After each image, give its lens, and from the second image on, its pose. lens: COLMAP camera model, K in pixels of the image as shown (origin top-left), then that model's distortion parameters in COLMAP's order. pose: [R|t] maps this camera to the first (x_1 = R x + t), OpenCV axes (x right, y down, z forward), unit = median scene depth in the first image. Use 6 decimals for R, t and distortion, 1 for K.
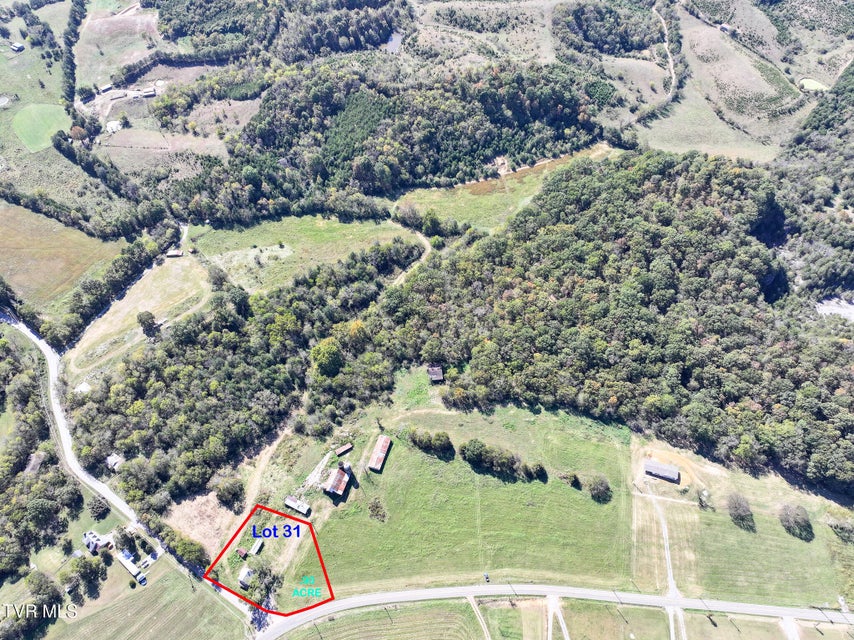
lens RADIAL K [[597.4, 0, 431.3], [0, 597.4, 320.4], [0, 0, 1]] dist [0.001173, 0.004221]
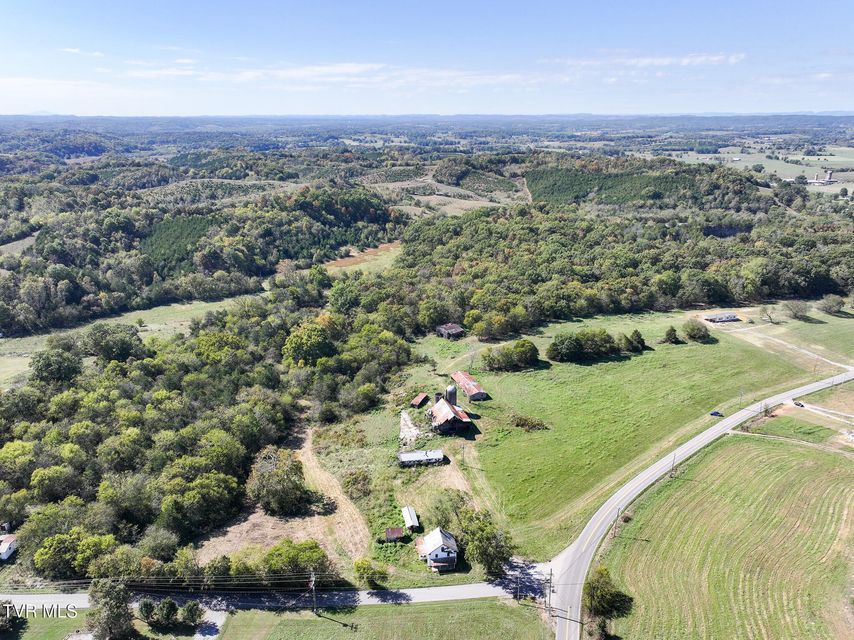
lens RADIAL K [[597.4, 0, 431.3], [0, 597.4, 320.4], [0, 0, 1]] dist [0.001173, 0.004221]
pose [[0.810095, -0.189318, 0.554891, -0.479442], [0.471740, 0.772469, -0.425151, 0.431986], [-0.348147, 0.606177, 0.715082, 0.495191]]
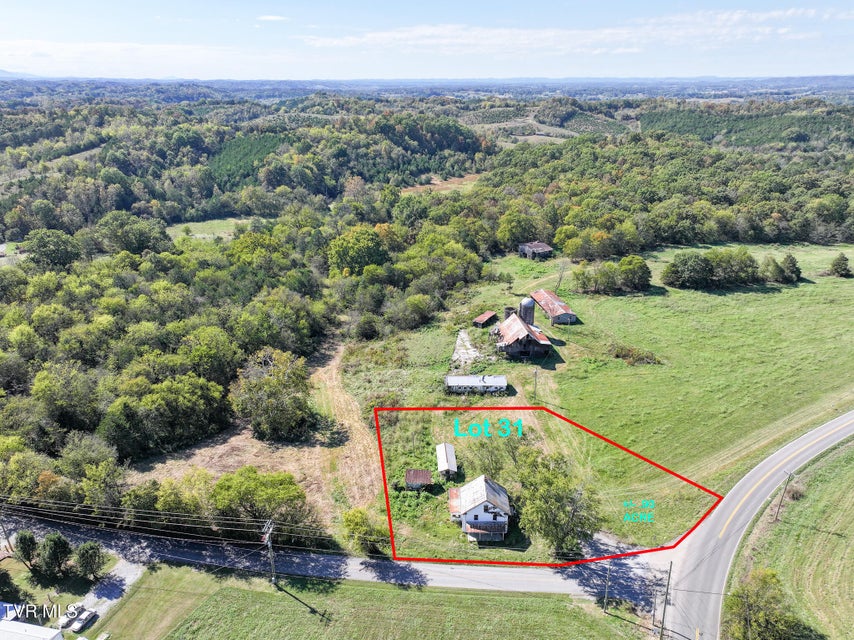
lens RADIAL K [[597.4, 0, 431.3], [0, 597.4, 320.4], [0, 0, 1]] dist [0.001173, 0.004221]
pose [[0.896474, -0.164778, 0.411318, -0.389131], [0.356848, 0.818772, -0.449747, 0.423820], [-0.262667, 0.549964, 0.792808, 0.637799]]
